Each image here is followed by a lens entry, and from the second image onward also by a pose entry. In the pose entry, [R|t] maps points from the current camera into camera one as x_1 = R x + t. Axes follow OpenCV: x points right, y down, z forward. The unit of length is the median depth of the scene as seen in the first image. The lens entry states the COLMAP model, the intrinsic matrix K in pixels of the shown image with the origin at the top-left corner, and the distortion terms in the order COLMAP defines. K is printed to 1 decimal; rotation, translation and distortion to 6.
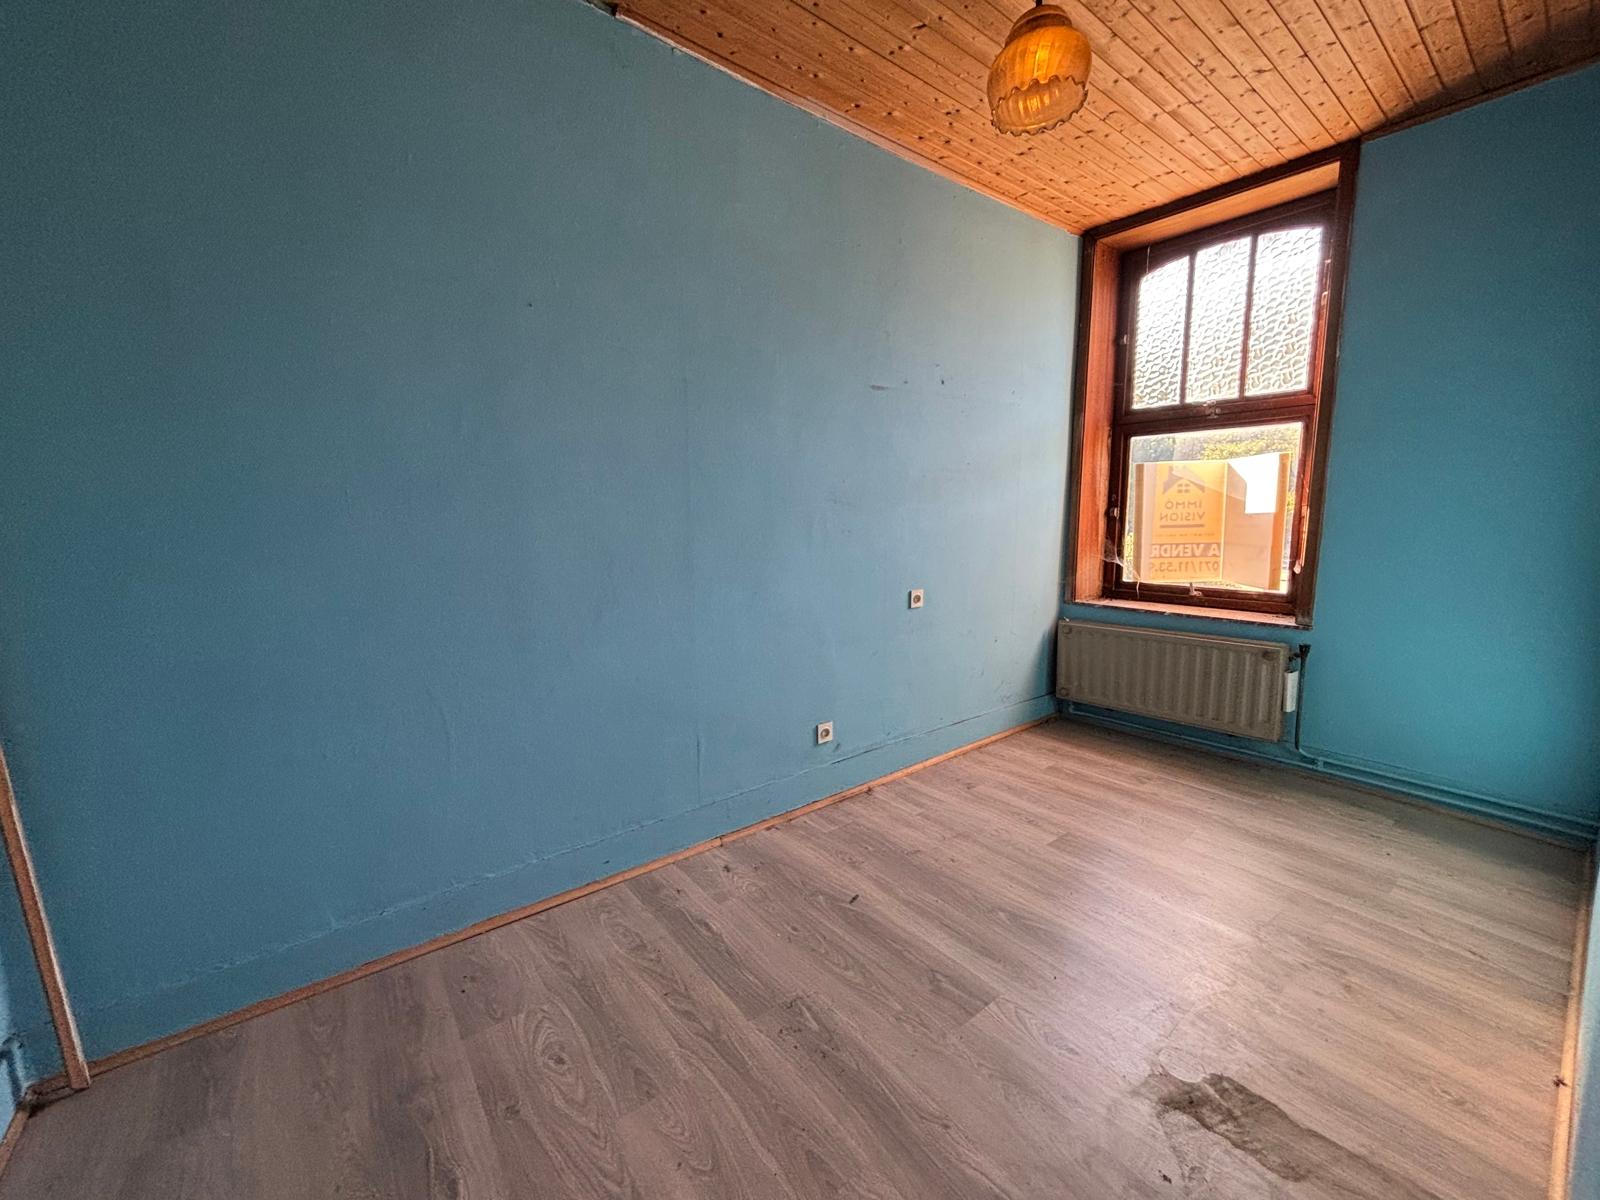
lens RADIAL K [[646.5, 0, 799.4], [0, 646.5, 595.7], [0, 0, 1]] dist [0.007692, -0.000032]
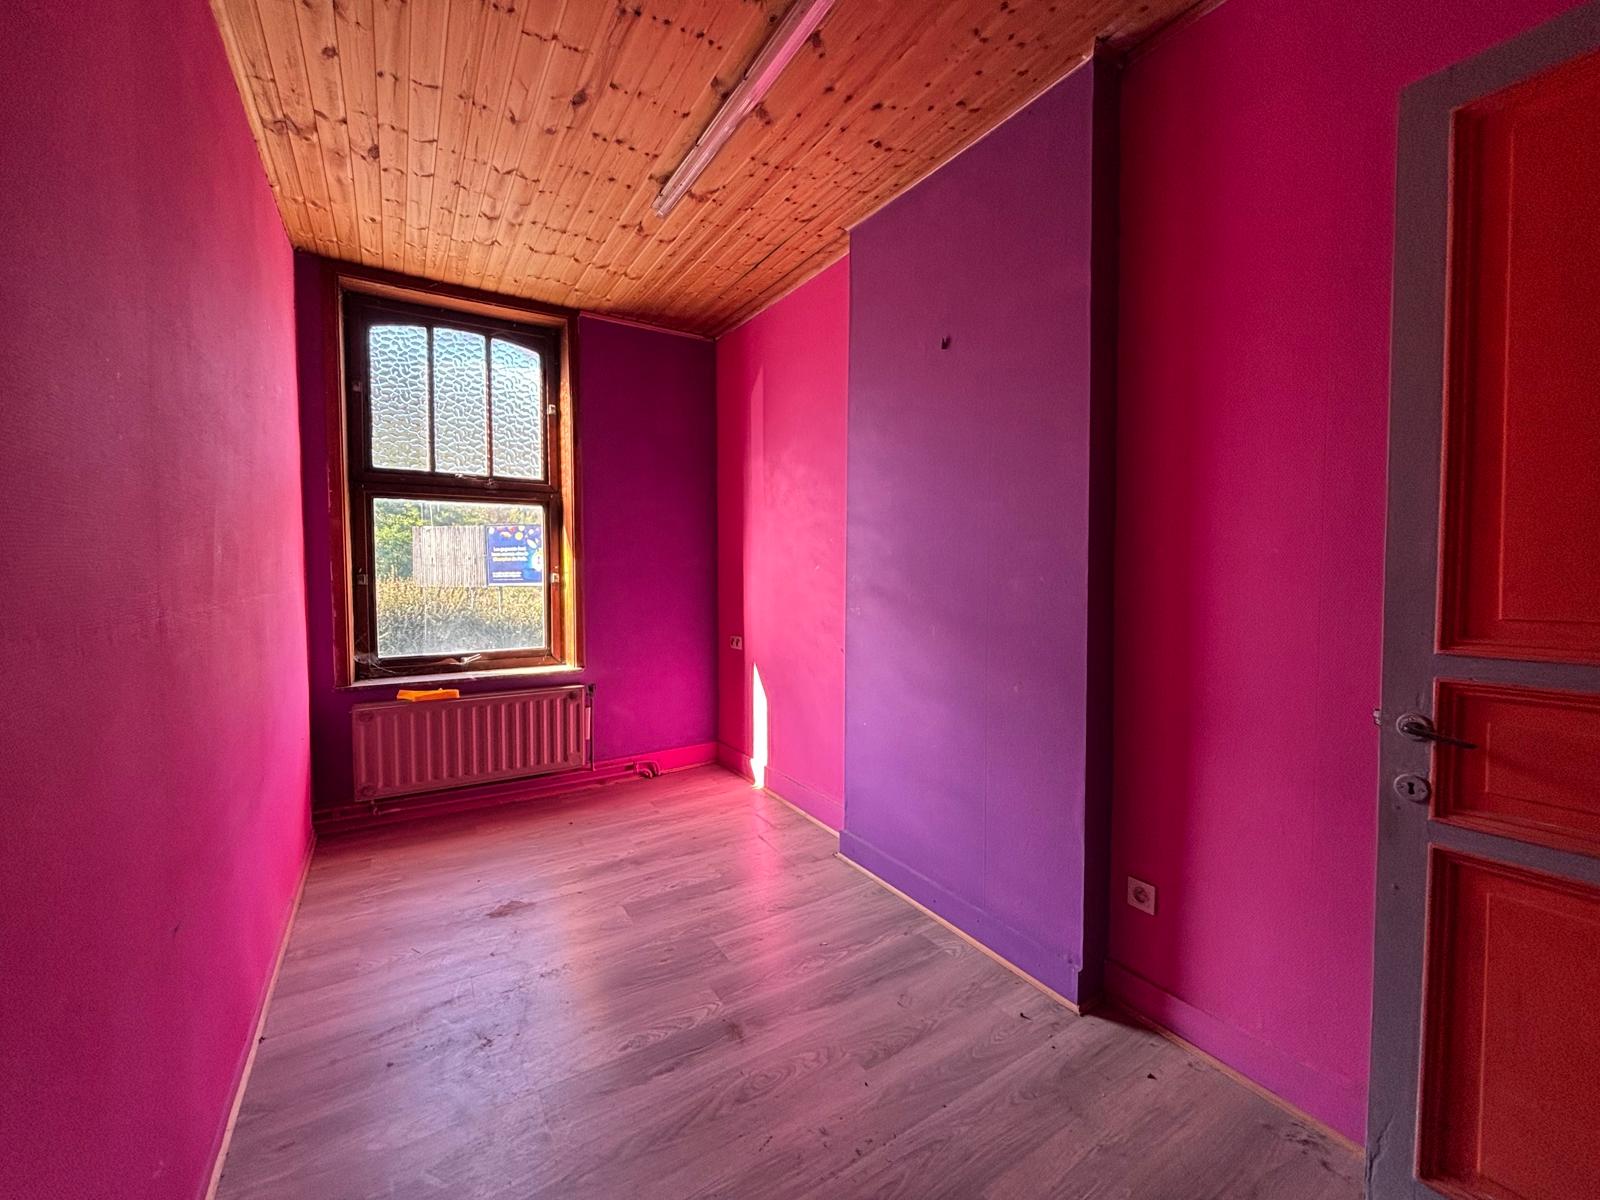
lens RADIAL K [[622.9, 0, 832.5], [0, 622.9, 601.4], [0, 0, 1]] dist [0.001710, 0.000065]
pose [[0.114420, -0.042247, 0.992534, -0.318883], [0.131687, 0.990924, 0.026997, -0.046117], [-0.984666, 0.127615, 0.118945, 0.326877]]
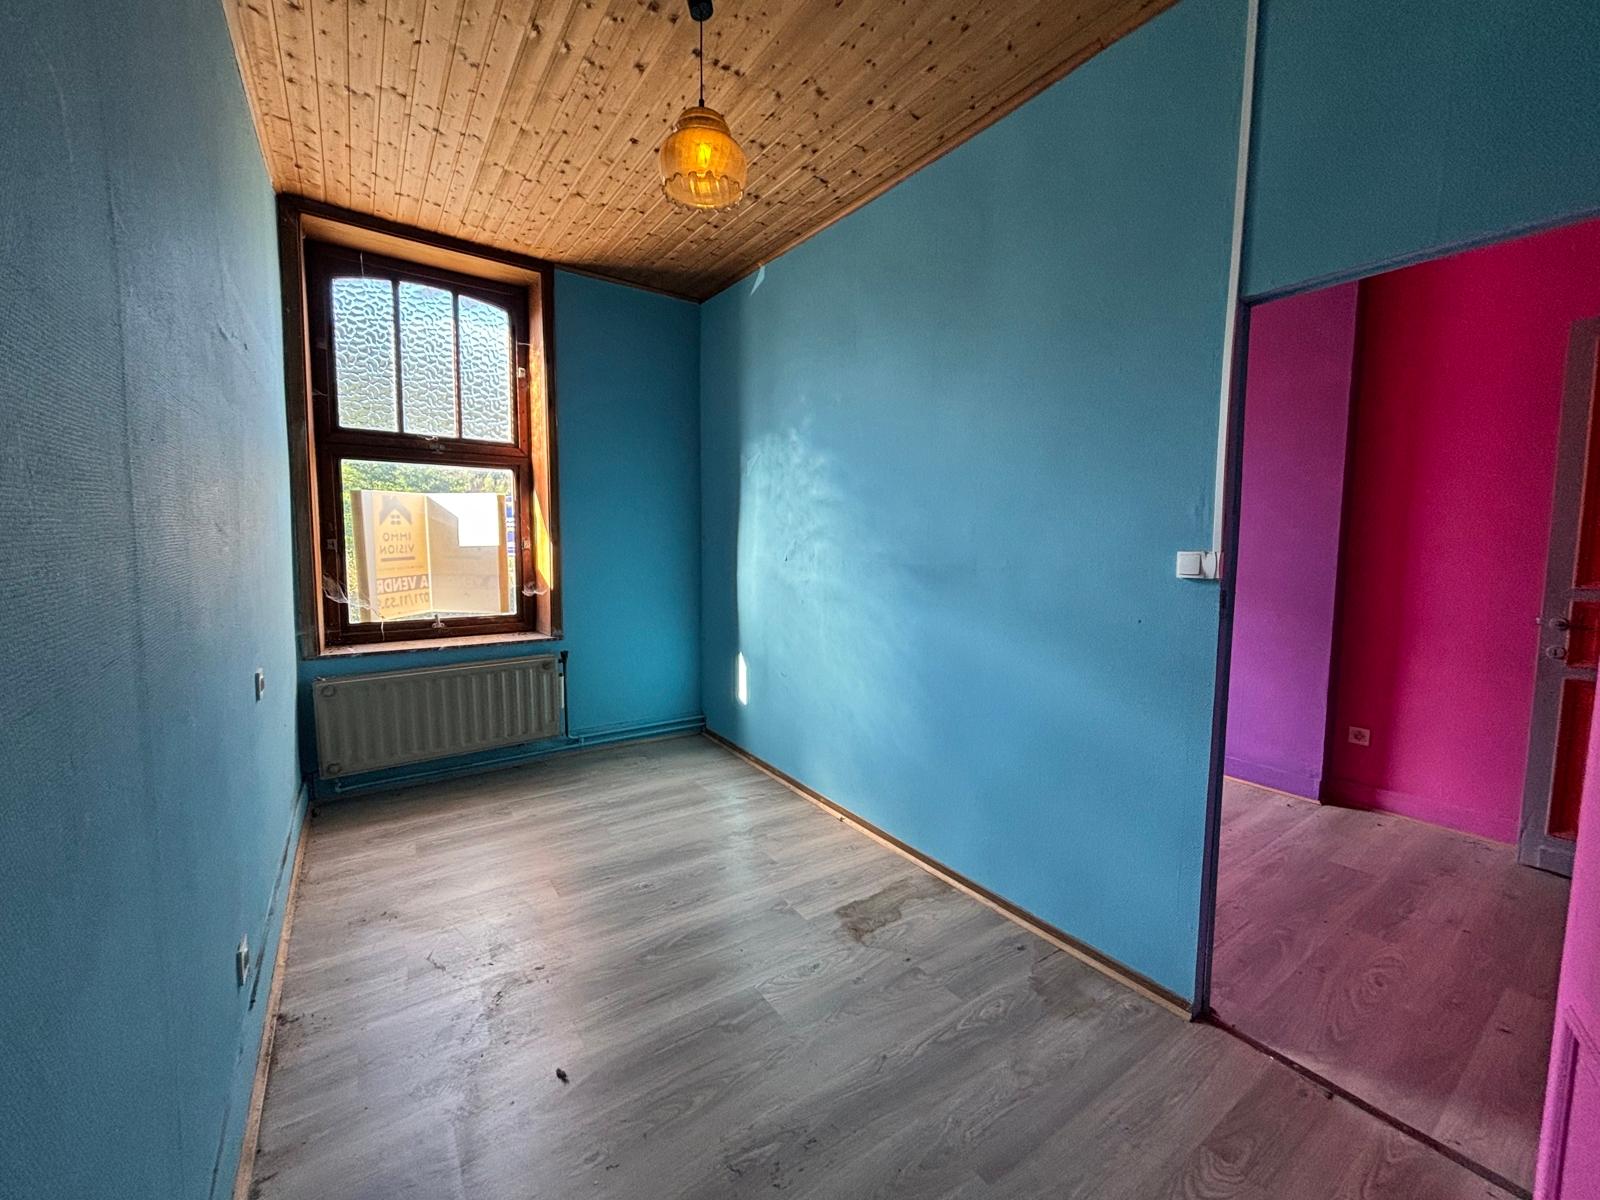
lens RADIAL K [[646.5, 0, 799.4], [0, 646.5, 595.7], [0, 0, 1]] dist [0.007692, -0.000032]
pose [[0.069363, -0.078787, 0.994475, -0.369952], [0.122010, 0.990063, 0.069928, -0.054697], [-0.990102, 0.116485, 0.078286, 0.390166]]
